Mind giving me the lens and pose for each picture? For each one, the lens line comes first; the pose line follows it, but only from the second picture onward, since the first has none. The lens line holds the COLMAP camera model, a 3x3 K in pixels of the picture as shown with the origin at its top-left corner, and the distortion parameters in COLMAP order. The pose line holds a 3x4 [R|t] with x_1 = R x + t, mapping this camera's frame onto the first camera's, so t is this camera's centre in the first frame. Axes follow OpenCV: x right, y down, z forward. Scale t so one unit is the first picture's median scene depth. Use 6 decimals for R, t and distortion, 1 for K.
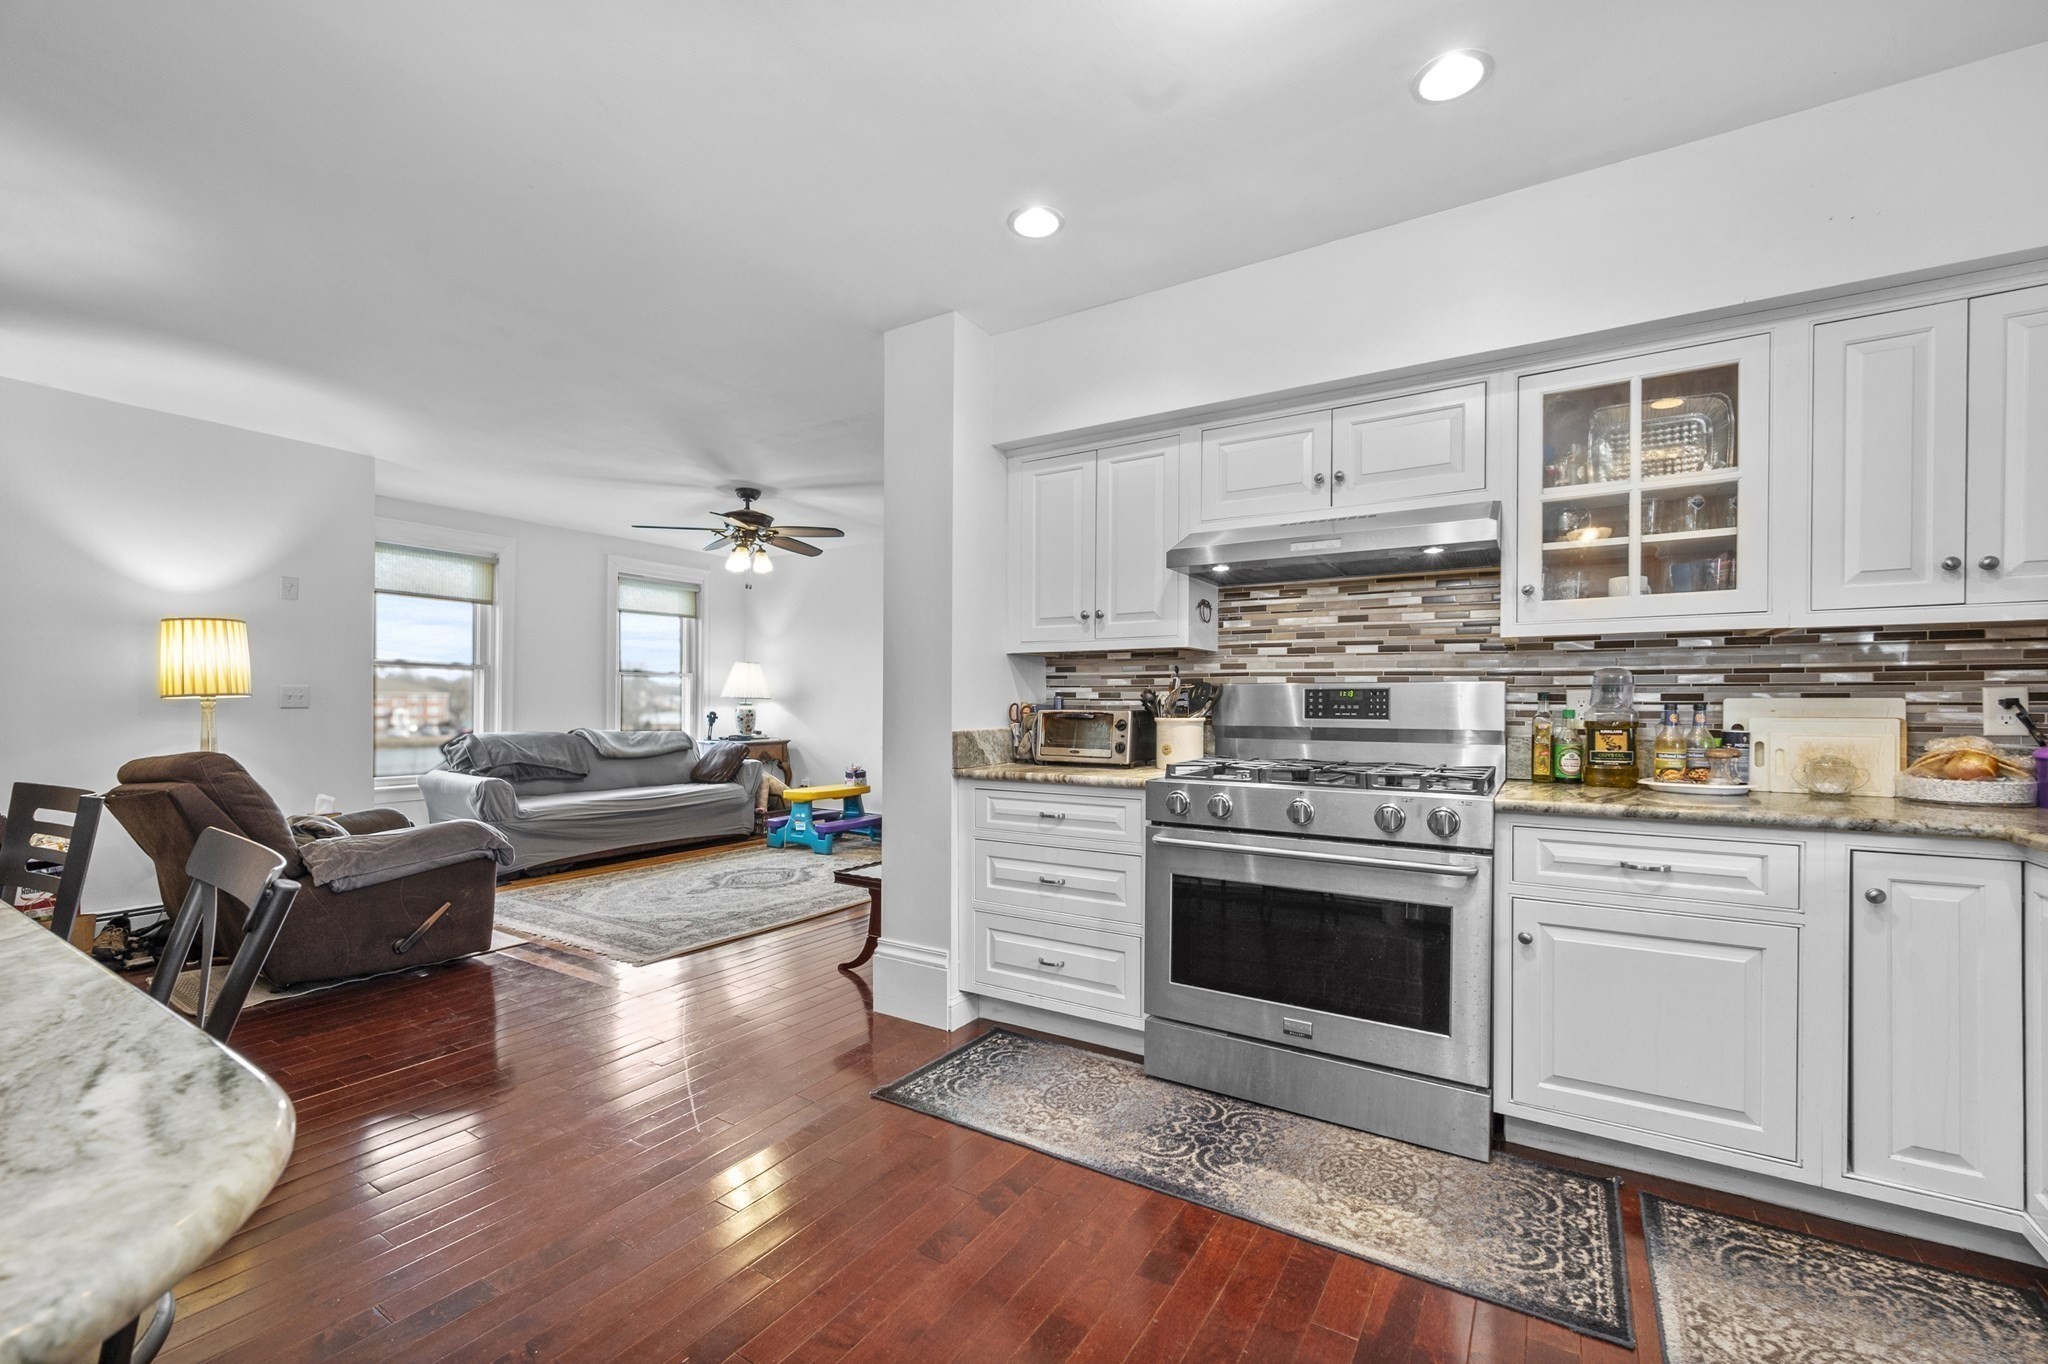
lens RADIAL K [[820.9, 0, 1016.6], [0, 820.9, 716.6], [0, 0, 1]] dist [-0.000470, 0.000435]
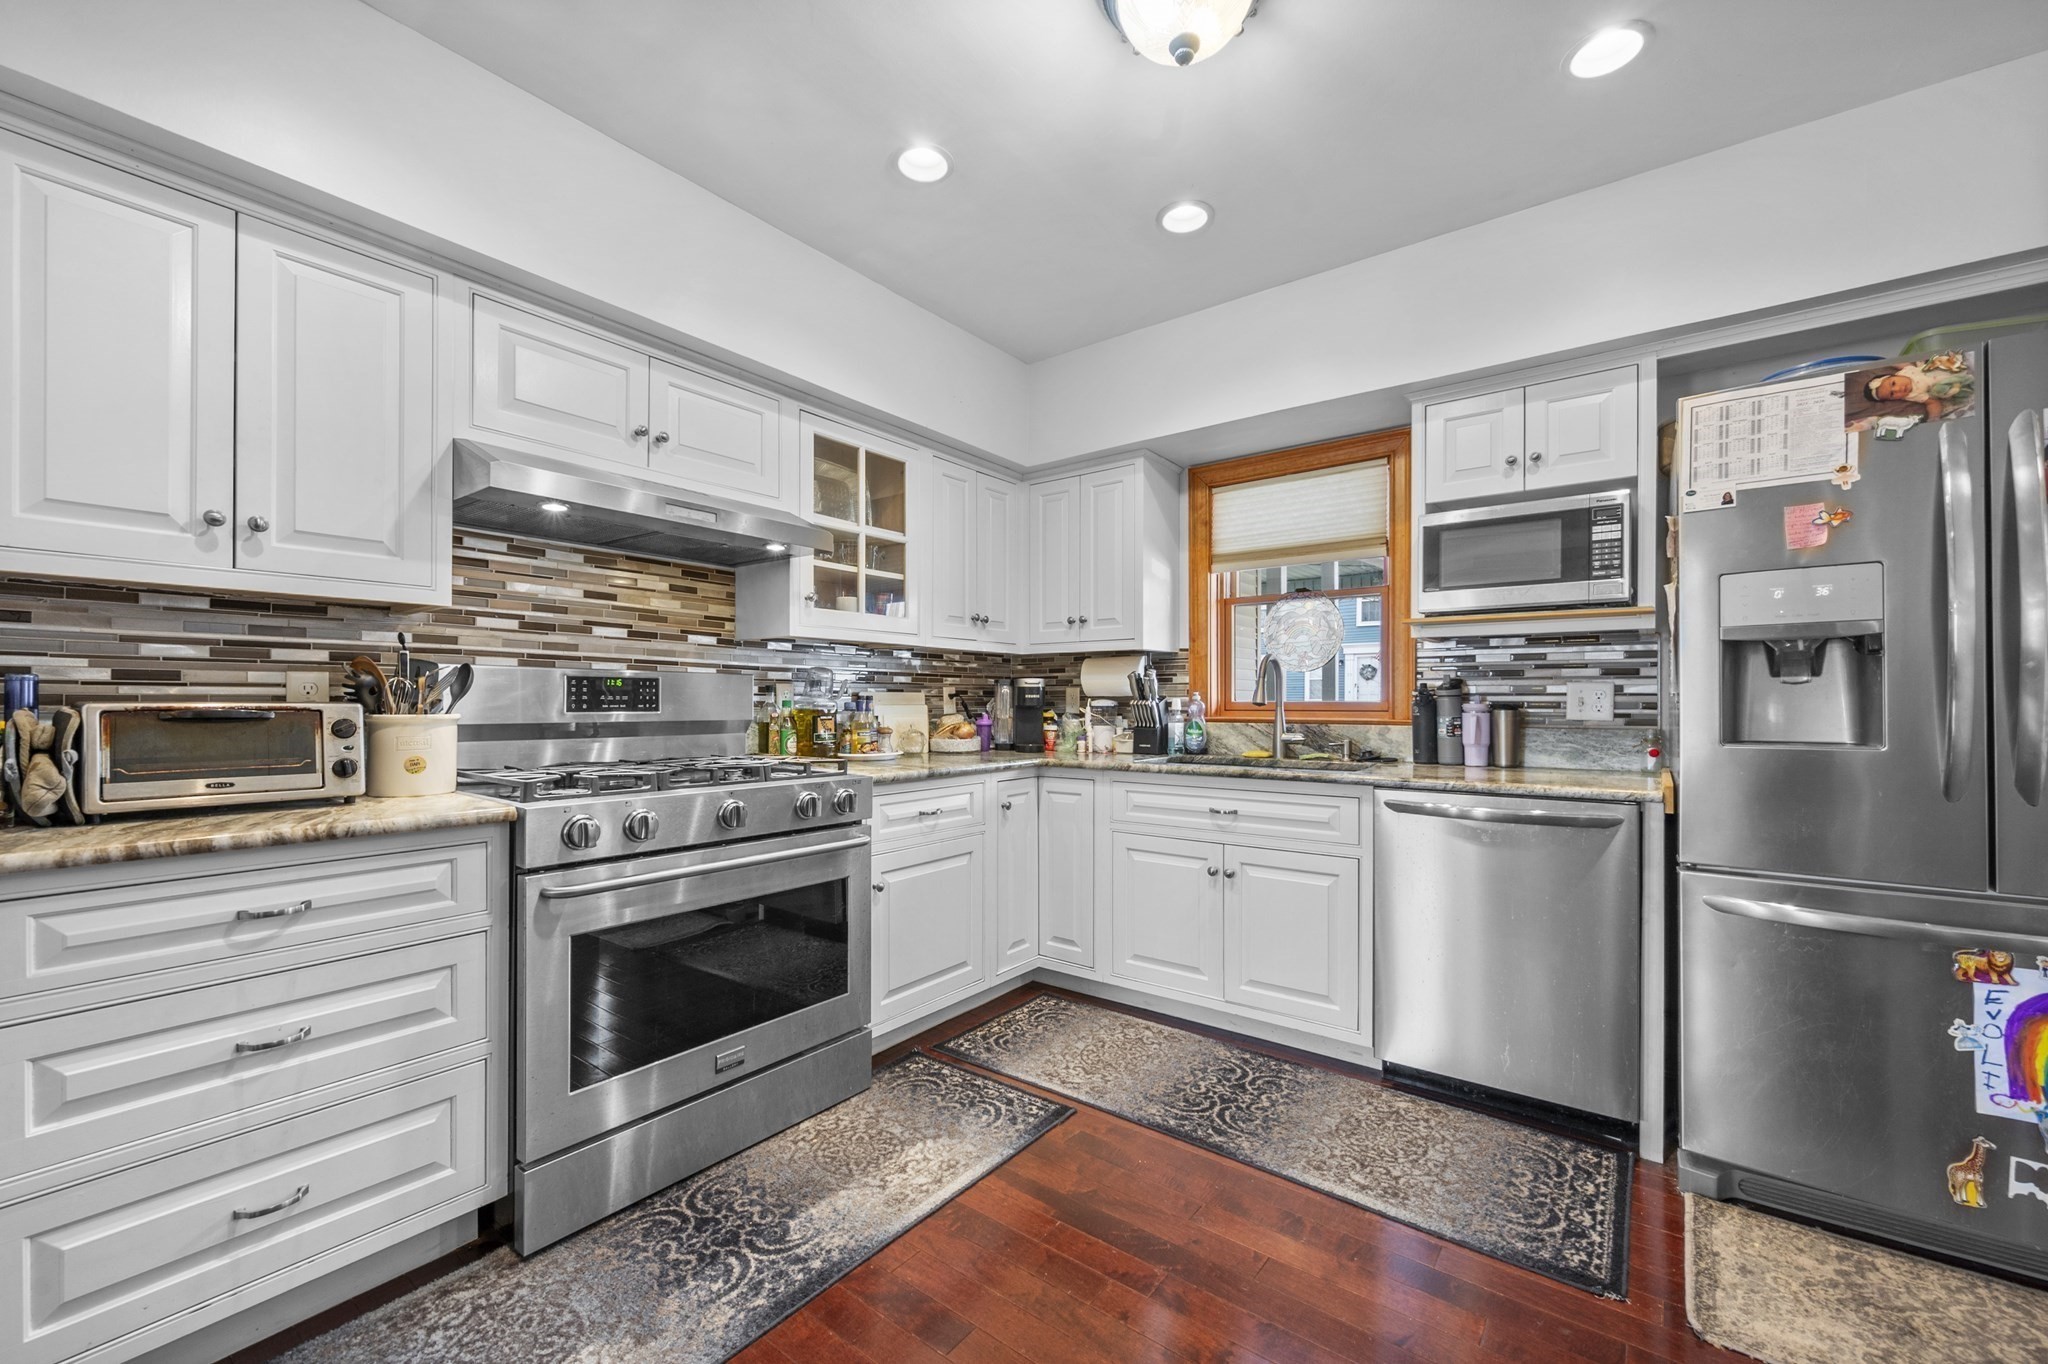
lens RADIAL K [[820.9, 0, 1015.3], [0, 820.9, 700.1], [0, 0, 1]] dist [-0.000470, 0.000435]
pose [[0.095547, -0.000786, 0.995425, -0.444496], [0.013869, 0.999904, -0.000541, -0.003140], [-0.995328, 0.013857, 0.095548, 0.527401]]
